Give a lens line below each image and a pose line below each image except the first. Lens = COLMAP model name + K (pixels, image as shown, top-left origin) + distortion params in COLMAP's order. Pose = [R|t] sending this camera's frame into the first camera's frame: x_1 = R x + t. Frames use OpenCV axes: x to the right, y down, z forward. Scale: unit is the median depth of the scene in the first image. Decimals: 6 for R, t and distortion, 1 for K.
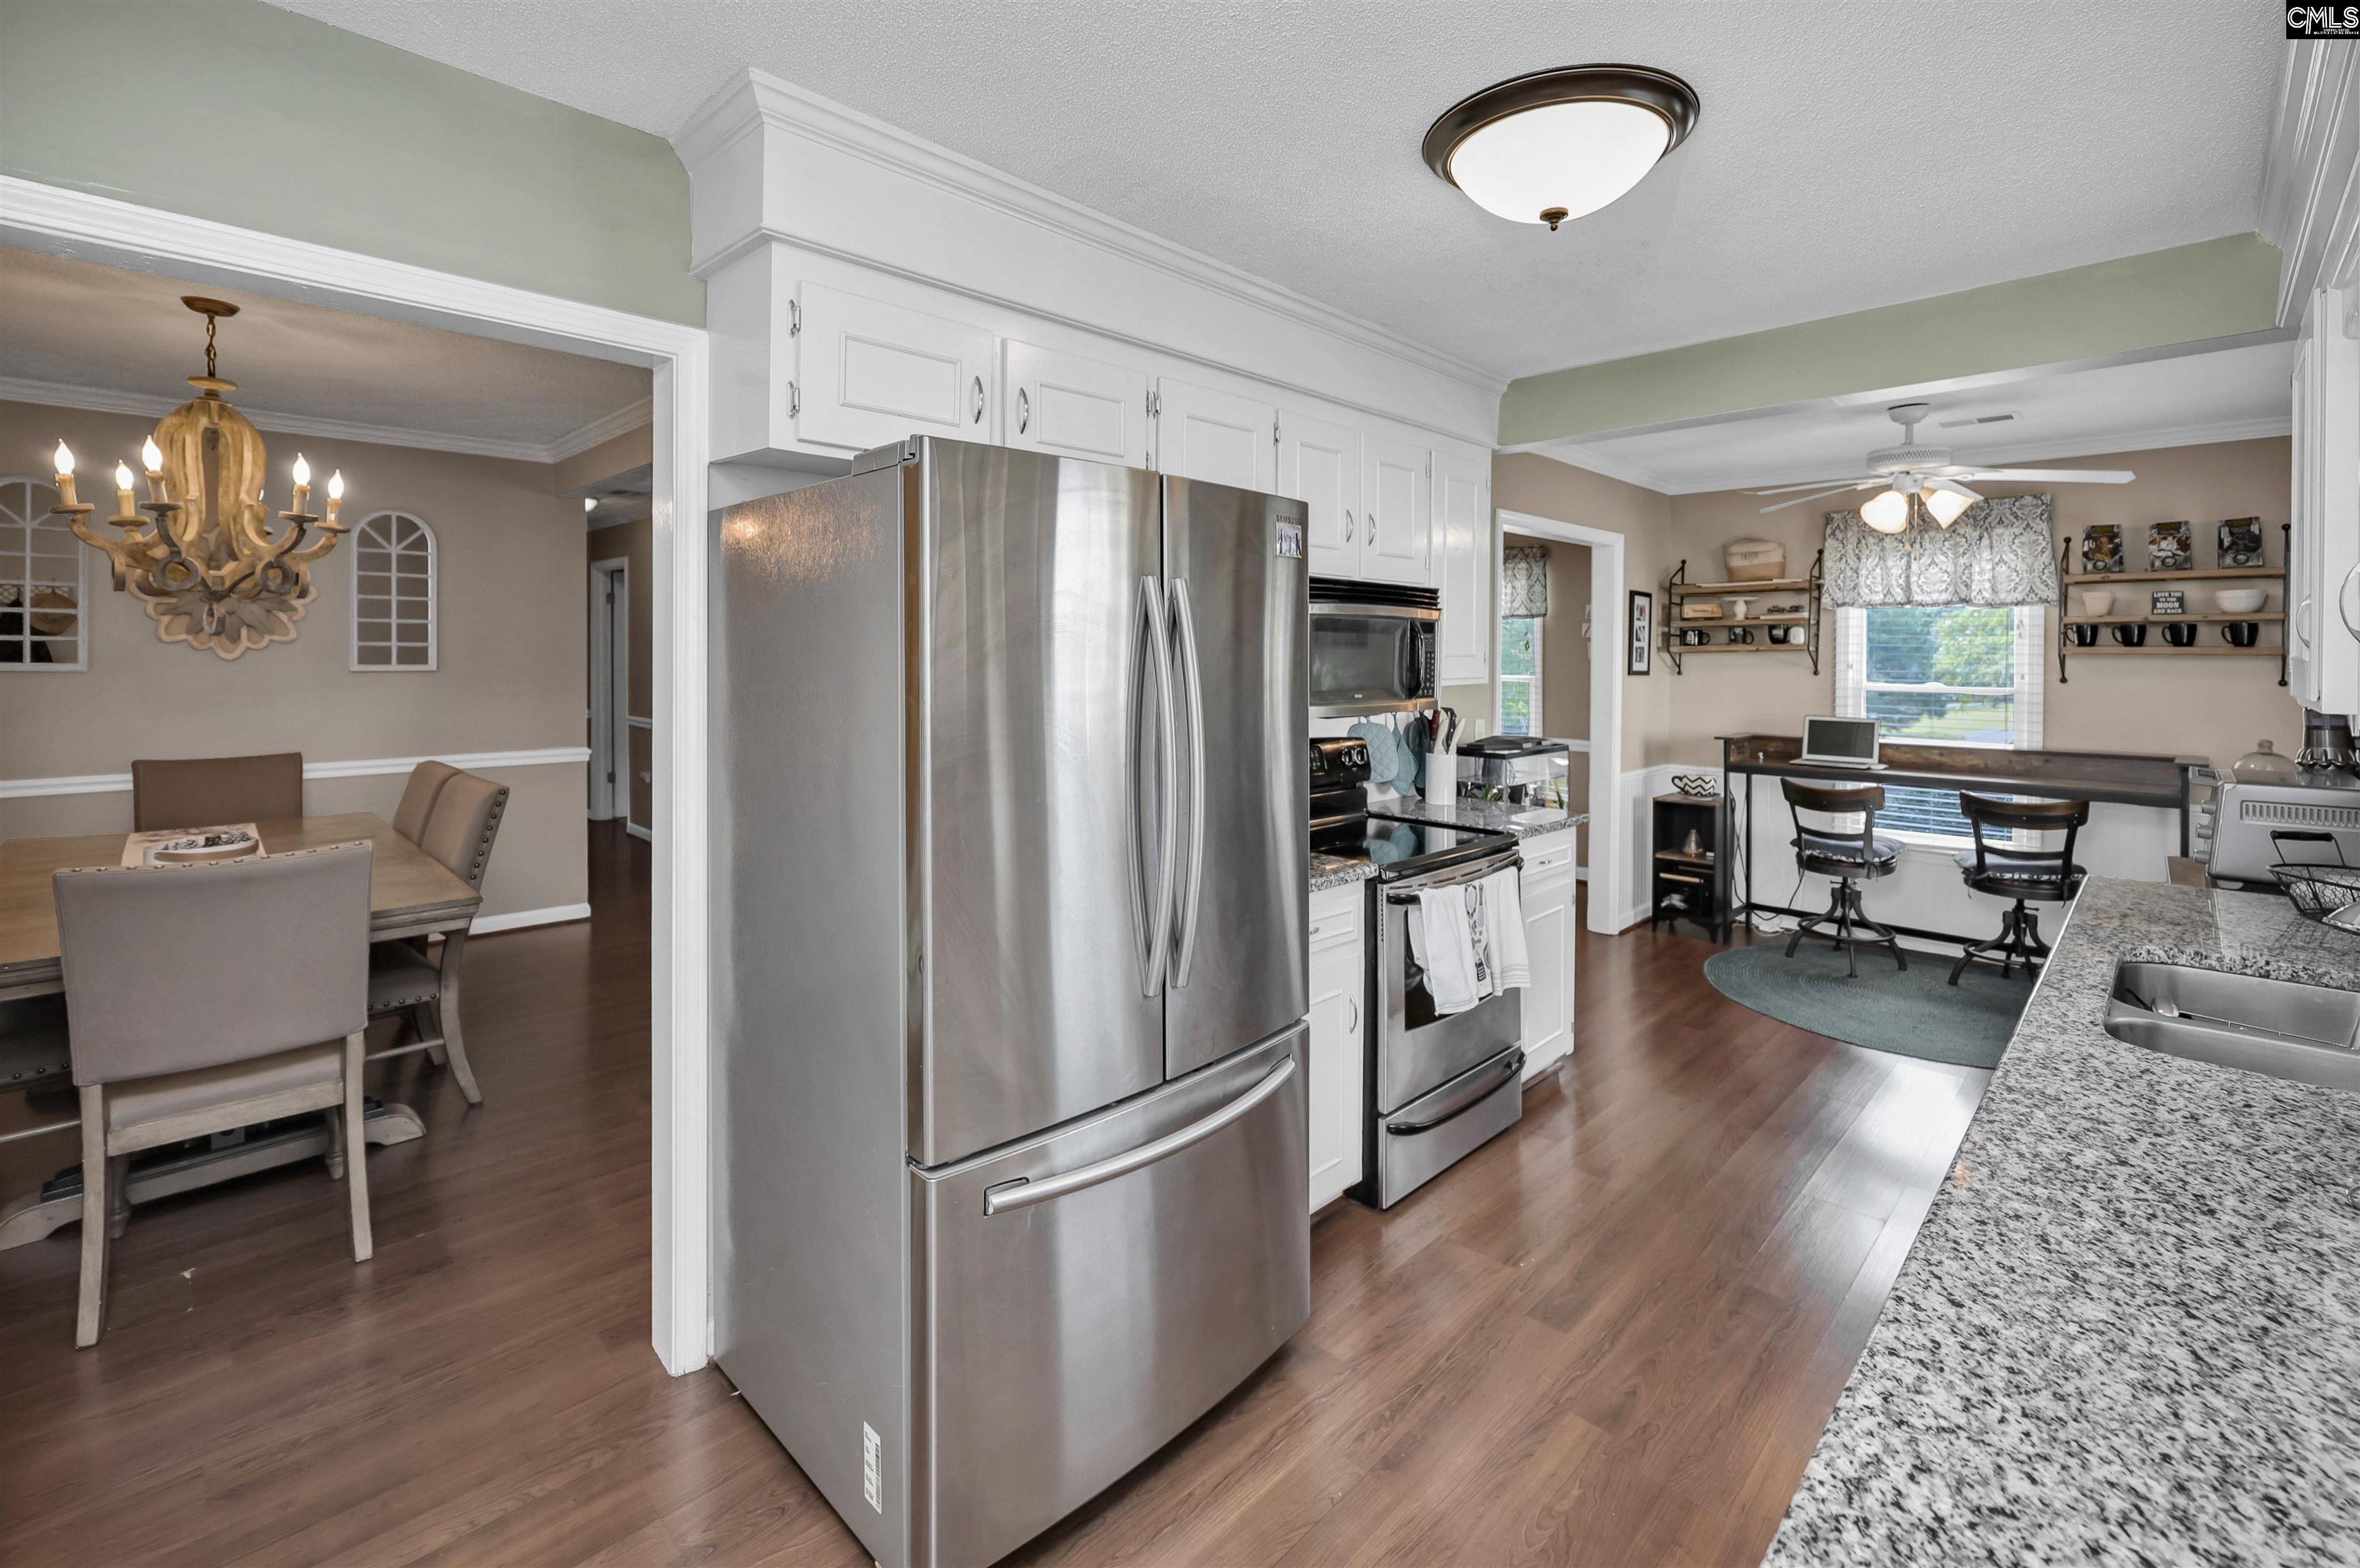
lens RADIAL K [[1022.8, 0, 1205.0], [0, 1022.8, 659.9], [0, 0, 1]] dist [-0.001594, -0.000336]
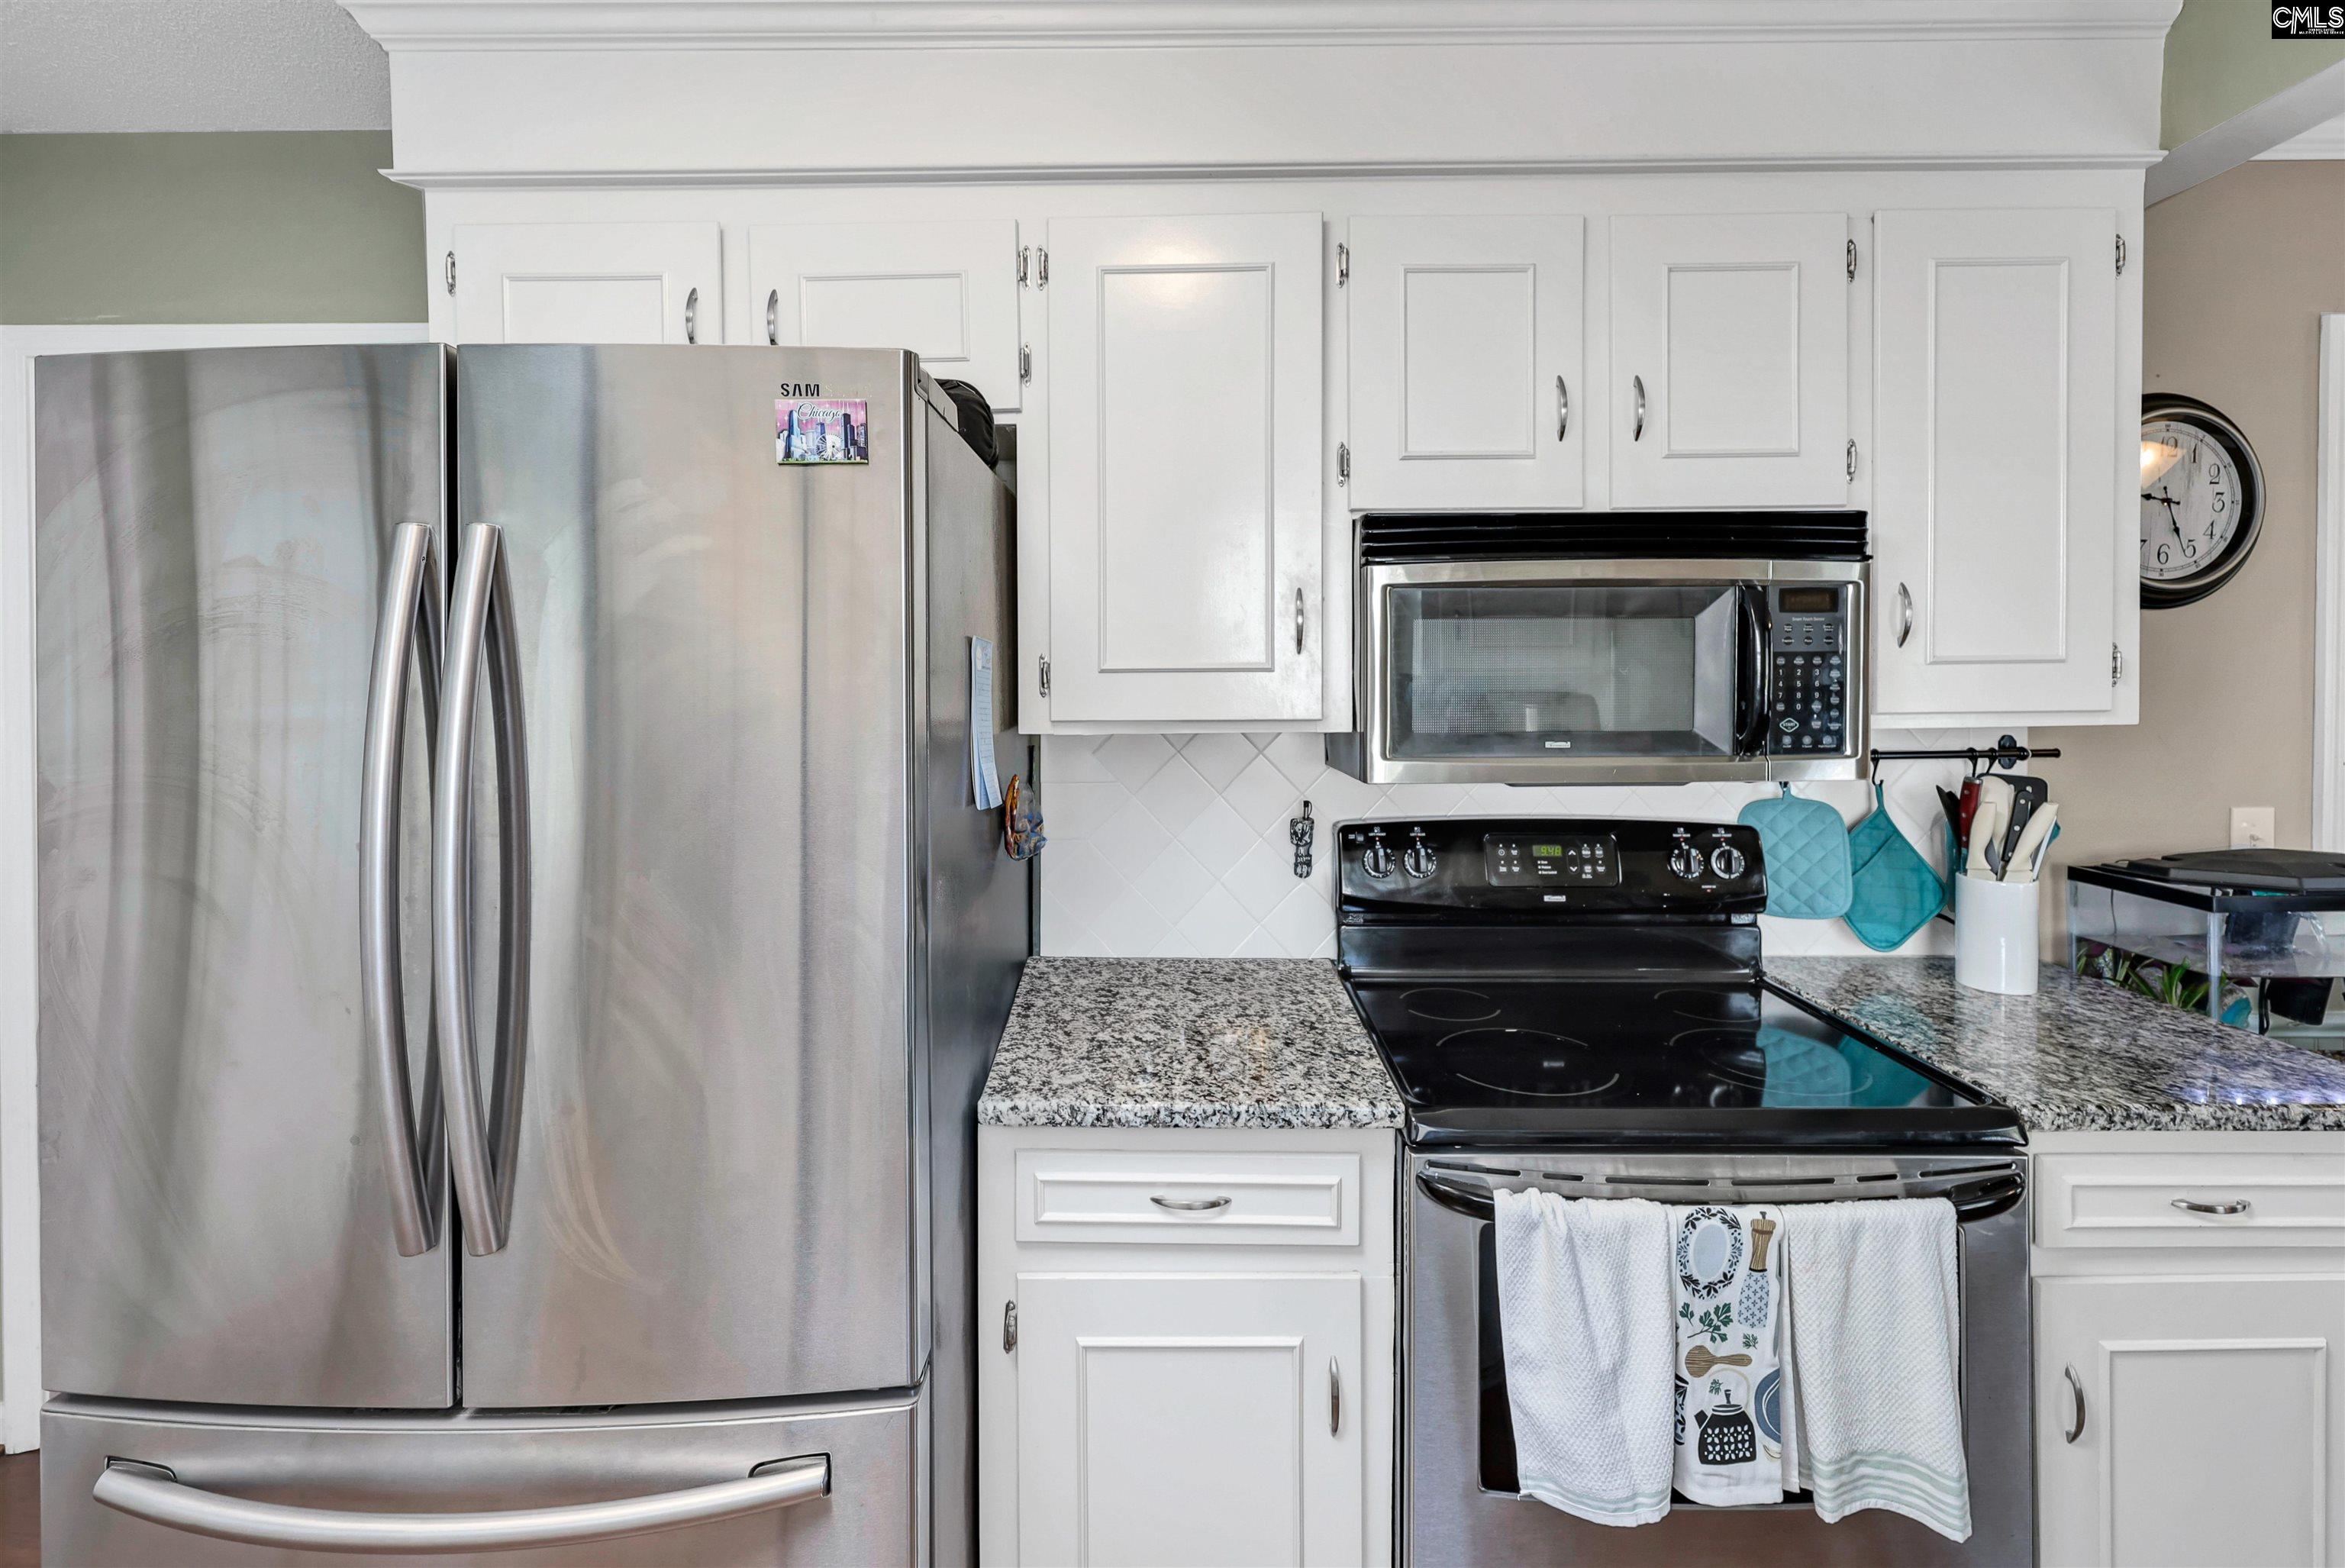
lens RADIAL K [[1023.7, 0, 1172.8], [0, 1023.7, 673.4], [0, 0, 1]] dist [0.000867, 0.000255]
pose [[0.690194, -0.006191, -0.723598, 0.438023], [0.006178, 0.999977, -0.002662, 0.001684], [0.723598, -0.002633, 0.690217, 0.594995]]
